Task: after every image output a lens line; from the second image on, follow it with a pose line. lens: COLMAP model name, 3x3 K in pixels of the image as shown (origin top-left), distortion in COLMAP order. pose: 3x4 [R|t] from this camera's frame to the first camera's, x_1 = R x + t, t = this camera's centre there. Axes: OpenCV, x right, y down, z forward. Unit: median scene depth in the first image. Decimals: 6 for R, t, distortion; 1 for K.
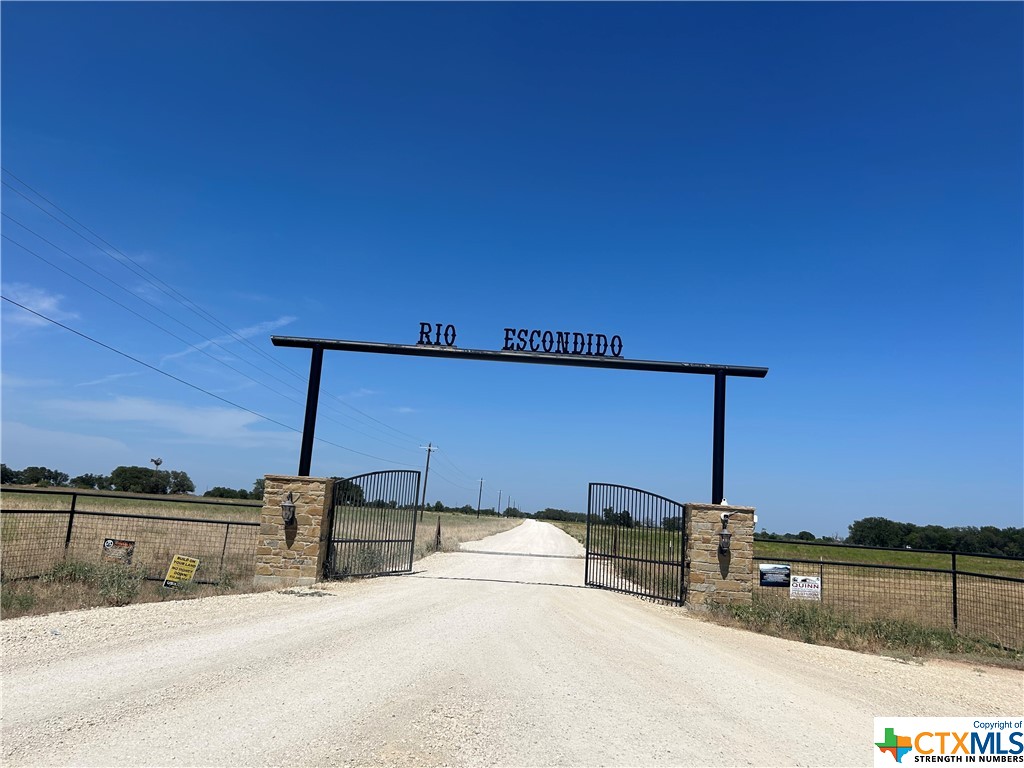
lens RADIAL K [[762.3, 0, 514.3], [0, 762.3, 387.2], [0, 0, 1]] dist [0.059811, -0.065998]
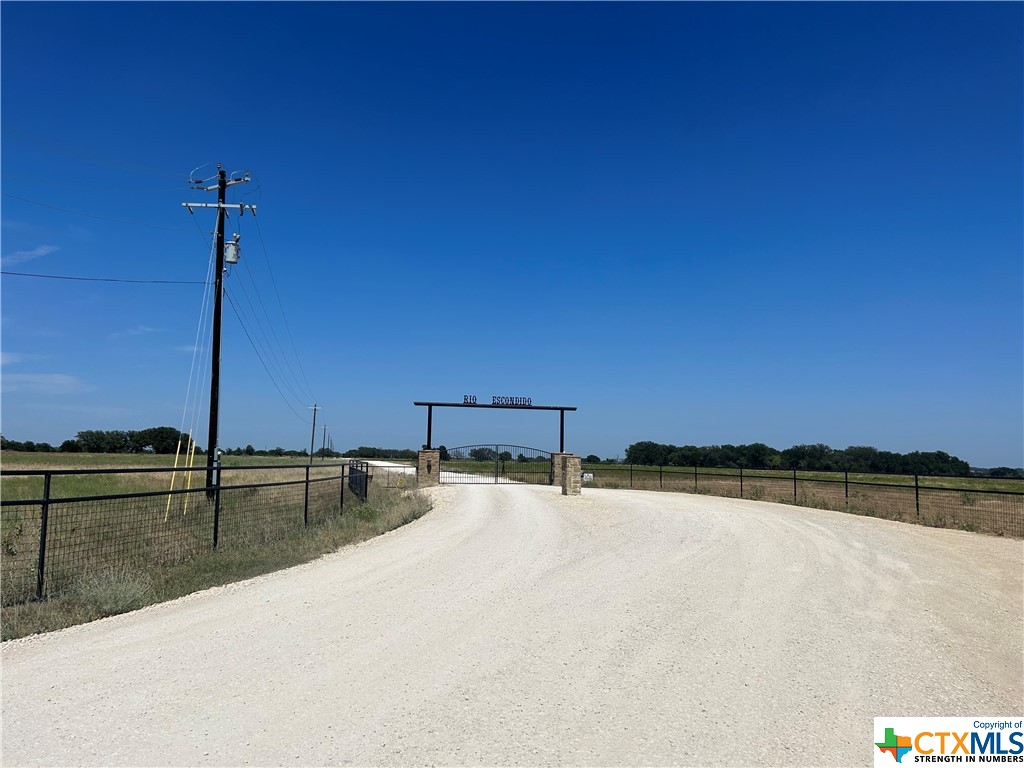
lens RADIAL K [[762.3, 0, 514.3], [0, 762.3, 387.2], [0, 0, 1]] dist [0.059811, -0.065998]
pose [[0.966336, -0.025602, 0.256008, -0.046770], [0.003857, 0.996367, 0.085082, -0.024840], [-0.257256, -0.081230, 0.962923, -0.126284]]
